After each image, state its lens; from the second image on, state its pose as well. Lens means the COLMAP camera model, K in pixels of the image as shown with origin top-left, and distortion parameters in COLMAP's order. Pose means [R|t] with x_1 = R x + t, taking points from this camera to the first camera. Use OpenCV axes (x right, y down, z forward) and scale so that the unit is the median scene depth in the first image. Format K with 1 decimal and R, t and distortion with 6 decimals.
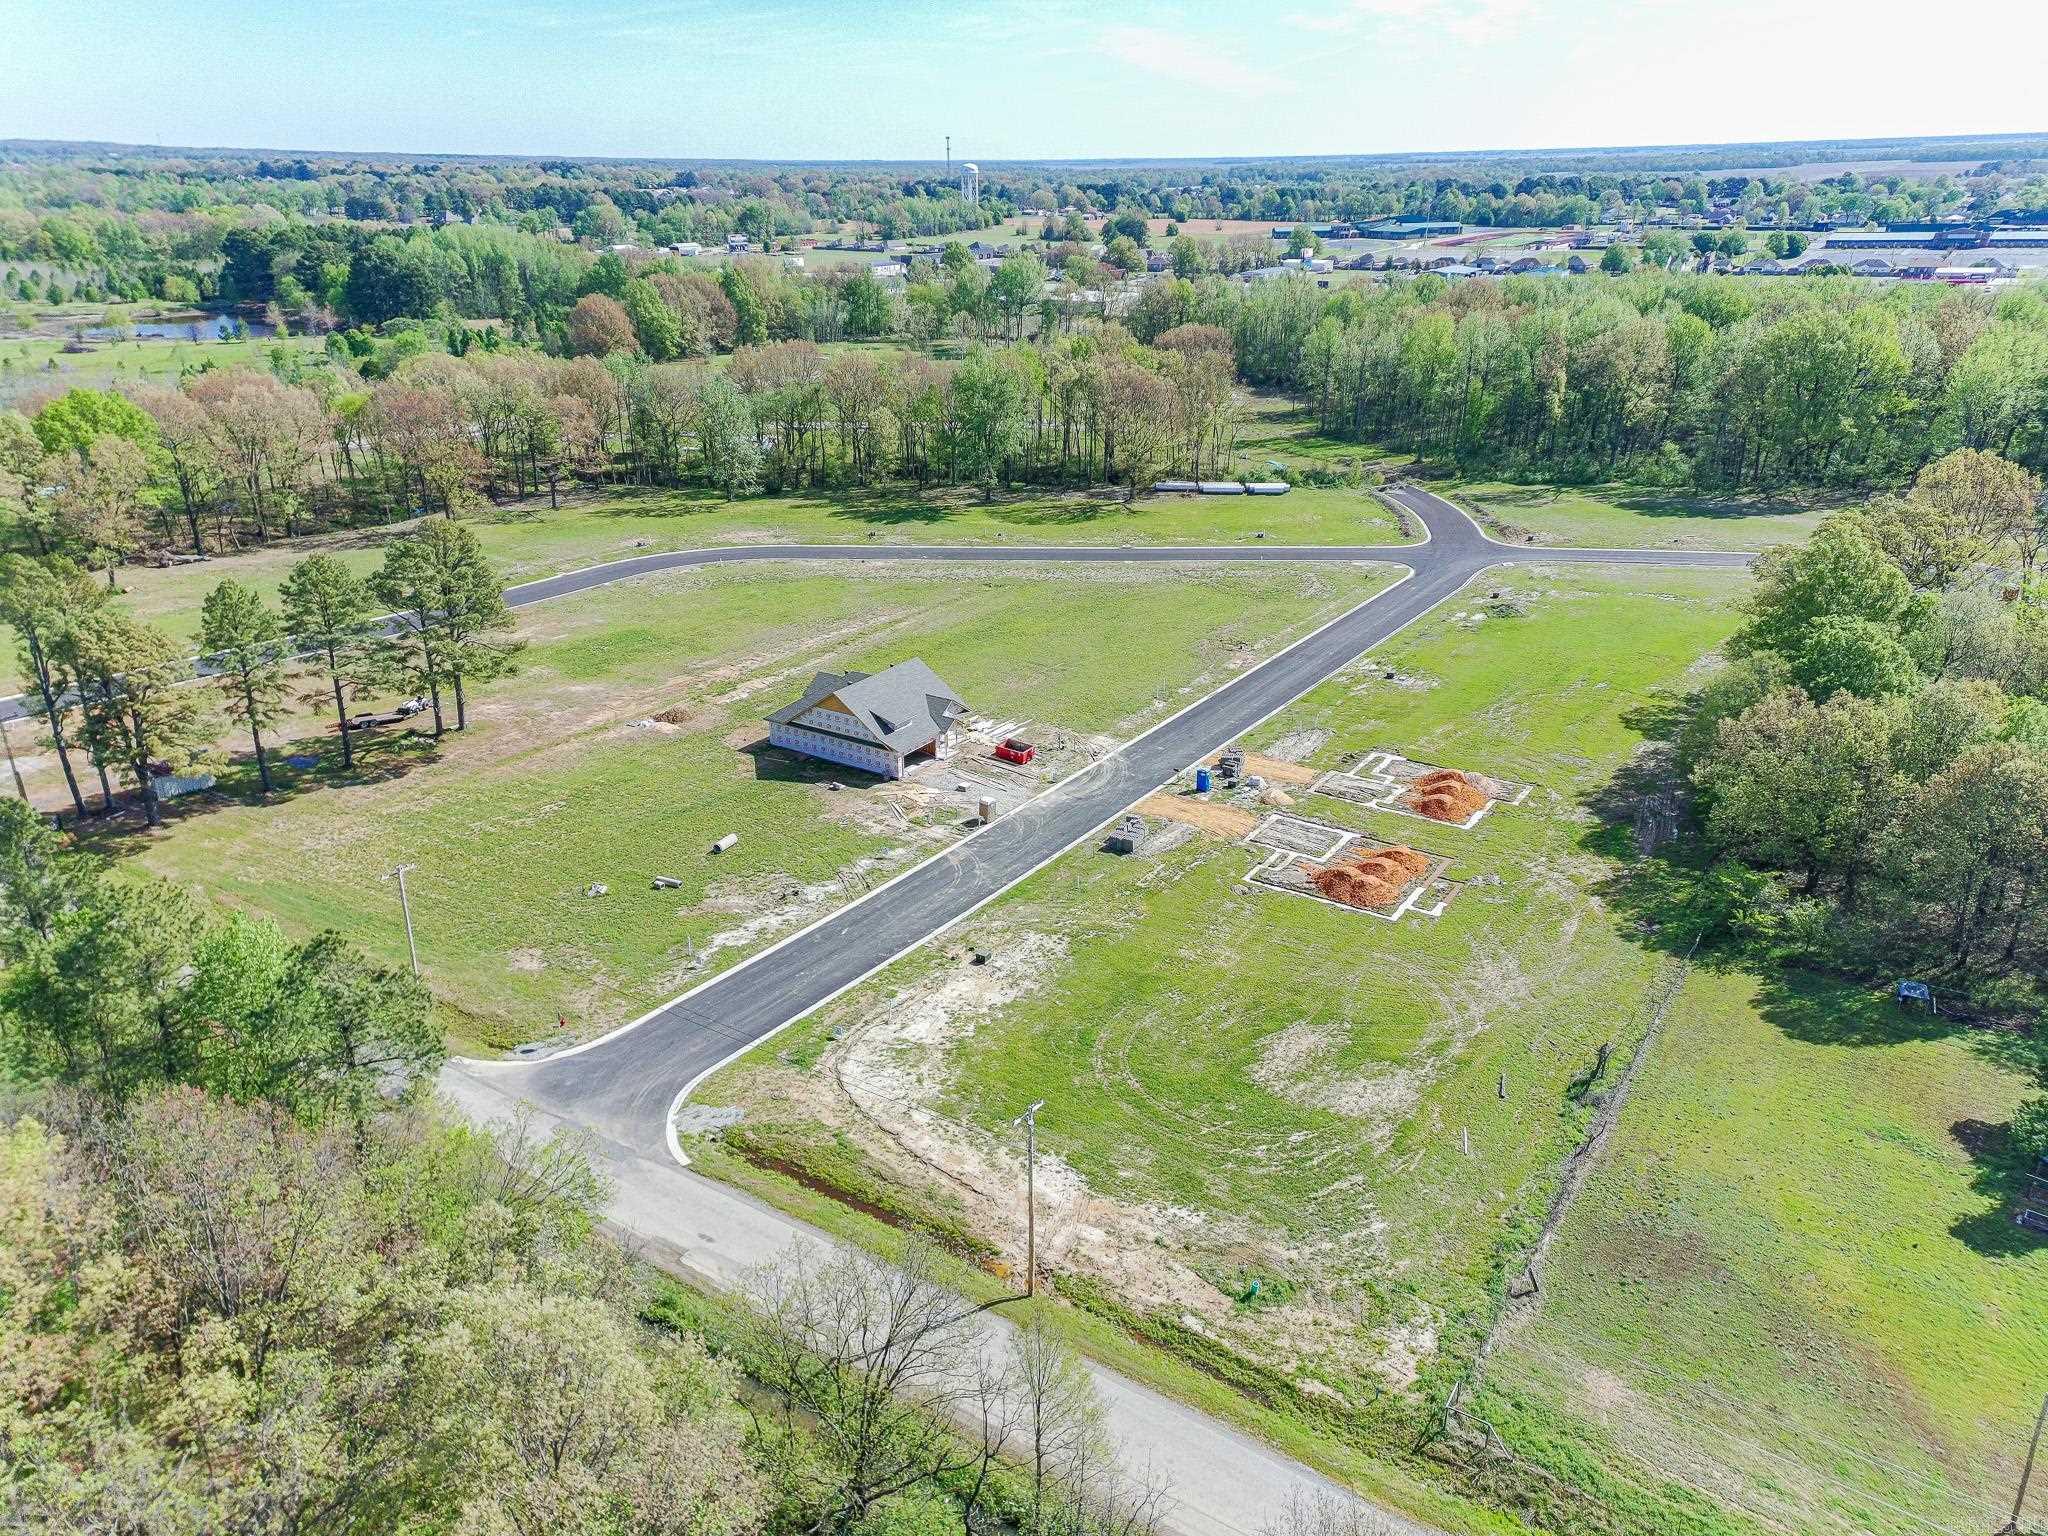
lens RADIAL K [[1477.8, 0, 1037.1], [0, 1477.8, 772.0], [0, 0, 1]] dist [0.122817, -0.045103]
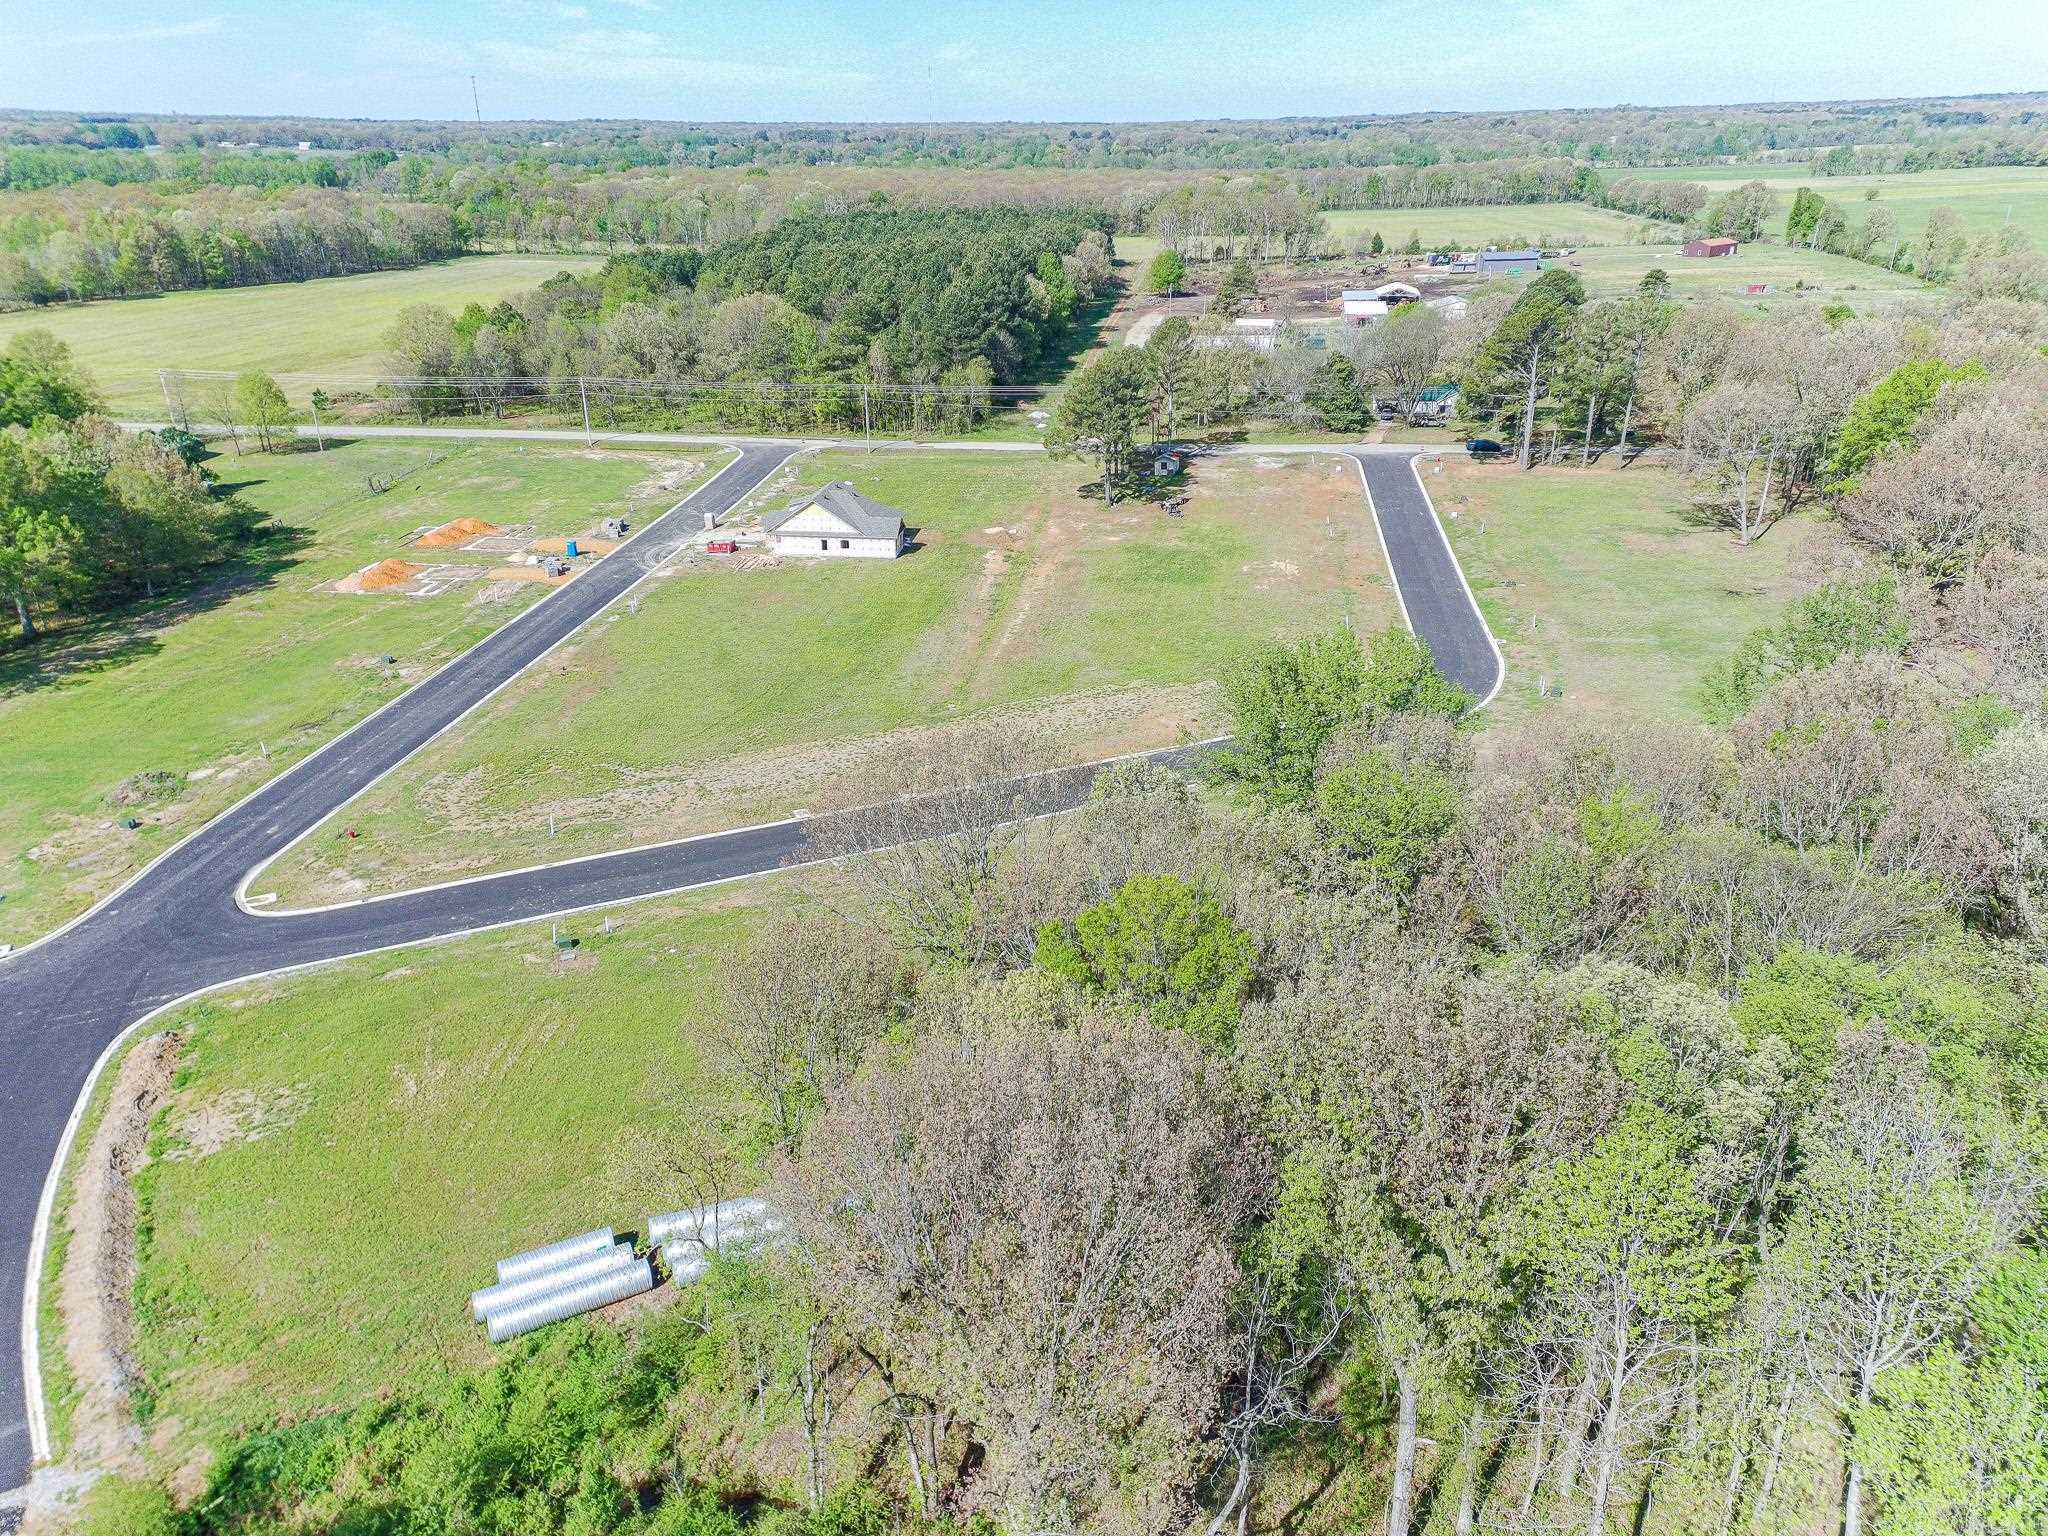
lens RADIAL K [[1477.8, 0, 1029.2], [0, 1477.8, 770.4], [0, 0, 1]] dist [0.122817, -0.045103]
pose [[-0.896500, 0.185801, -0.402201, 0.288529], [-0.156414, 0.716623, 0.679696, -0.757529], [0.414515, 0.672257, -0.613390, 1.900581]]
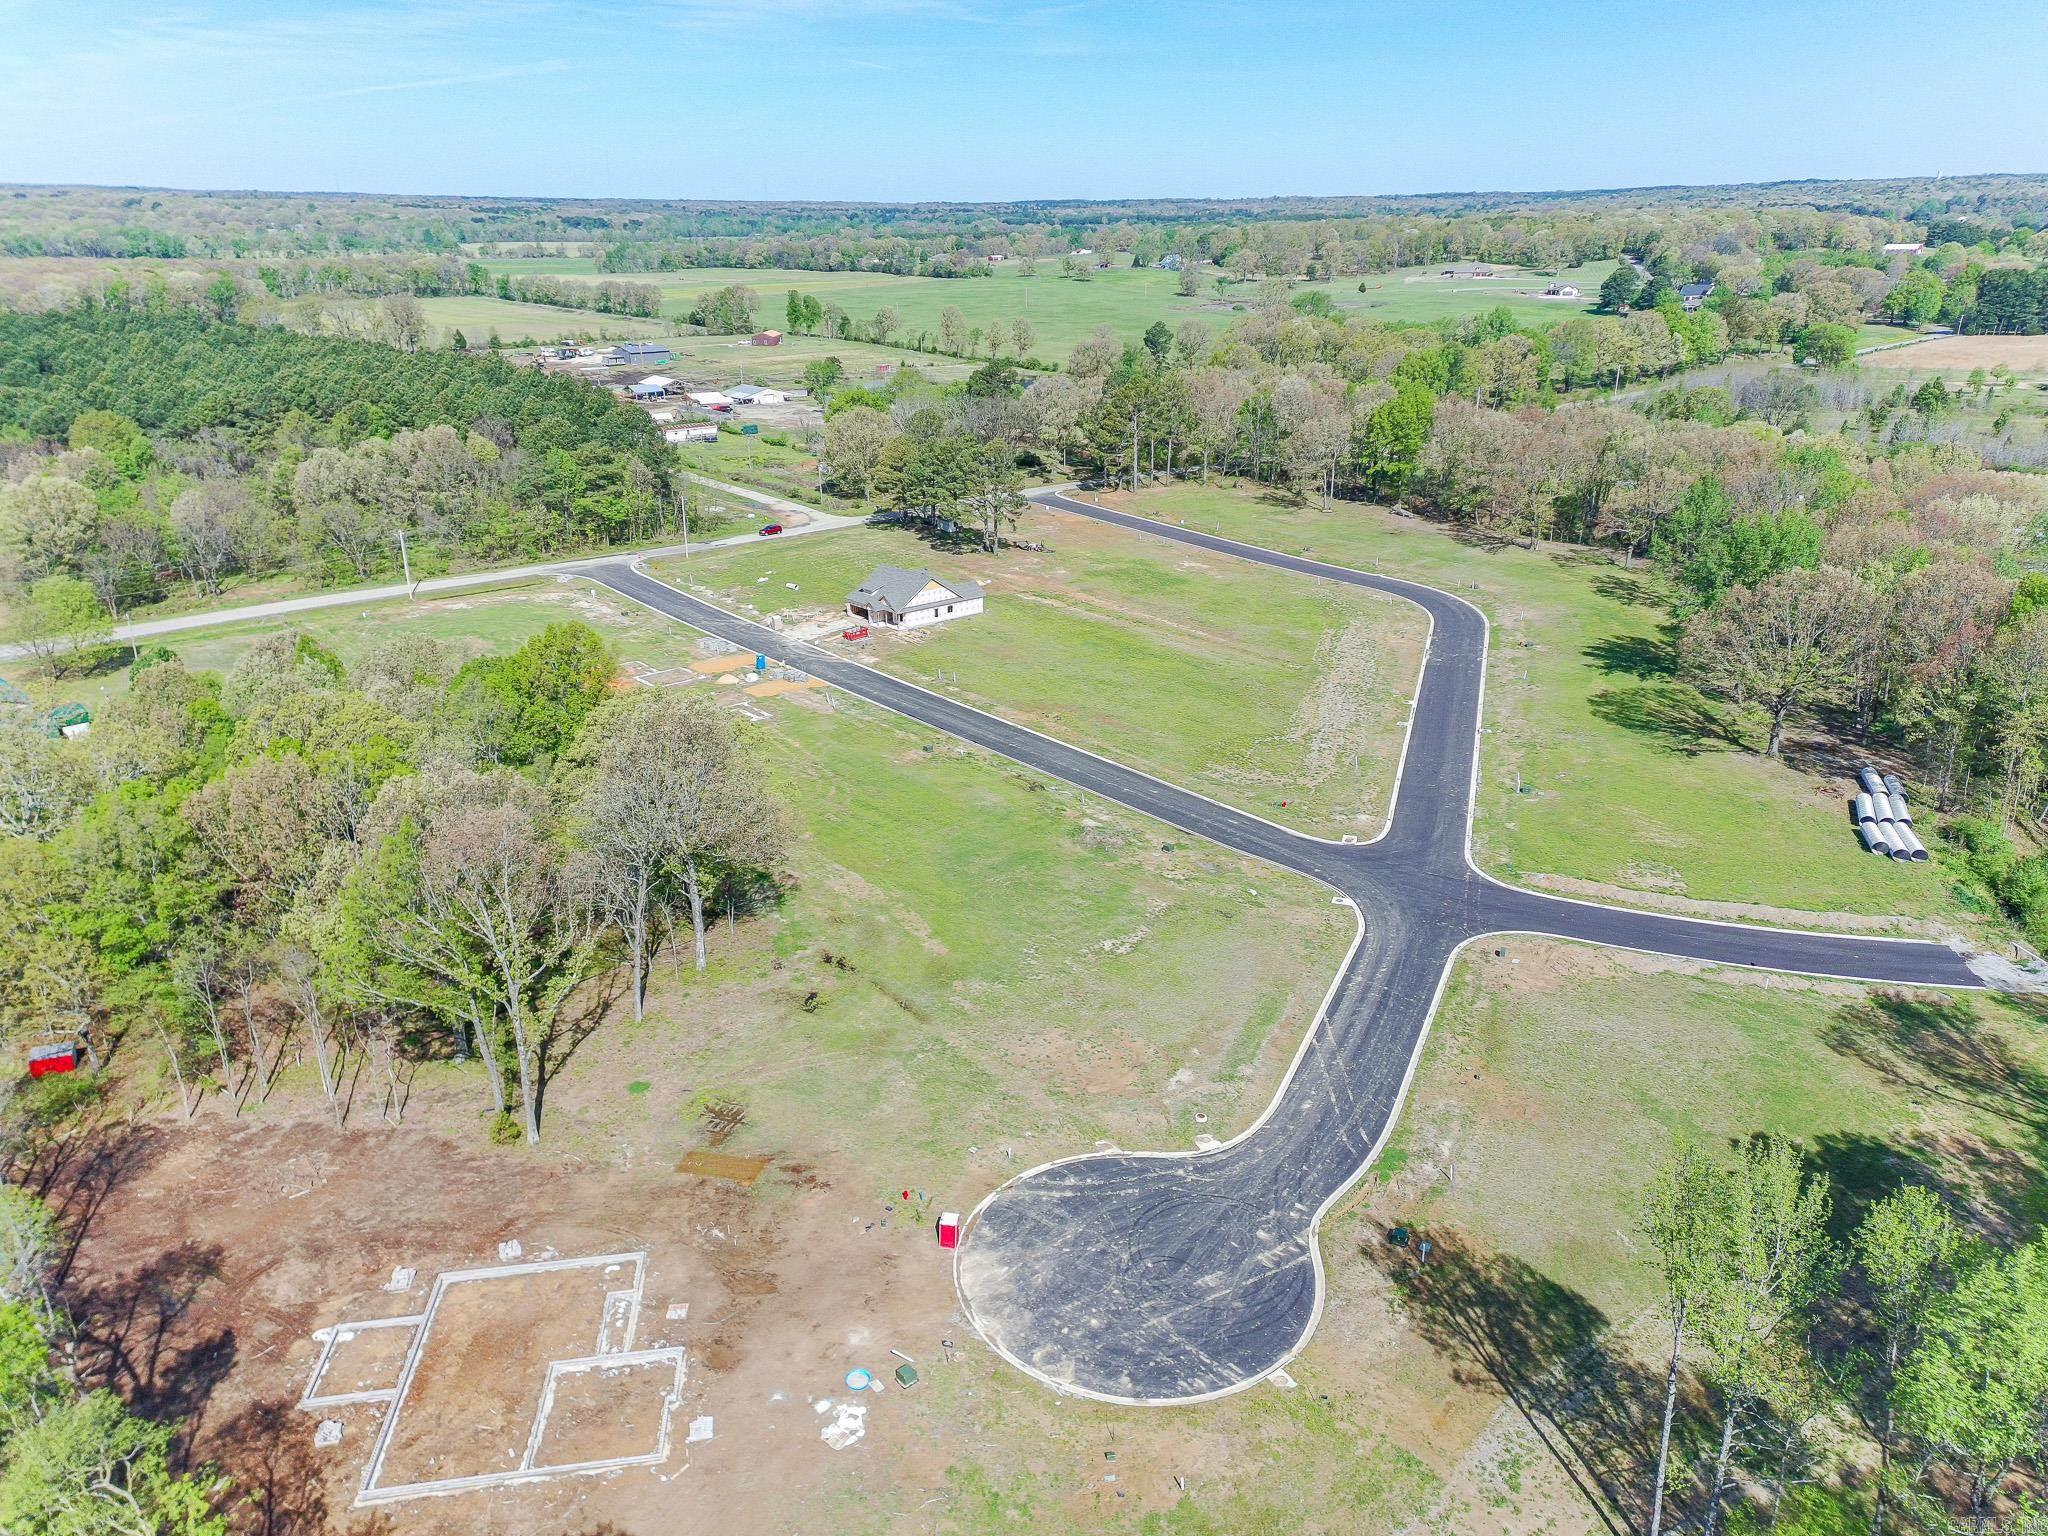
lens RADIAL K [[1477.8, 0, 1028.1], [0, 1477.8, 771.6], [0, 0, 1]] dist [0.122817, -0.045103]
pose [[-0.268194, 0.348083, -0.898282, 1.256733], [-0.361964, 0.827712, 0.428807, -0.568169], [0.892779, 0.440149, -0.095994, 1.253485]]
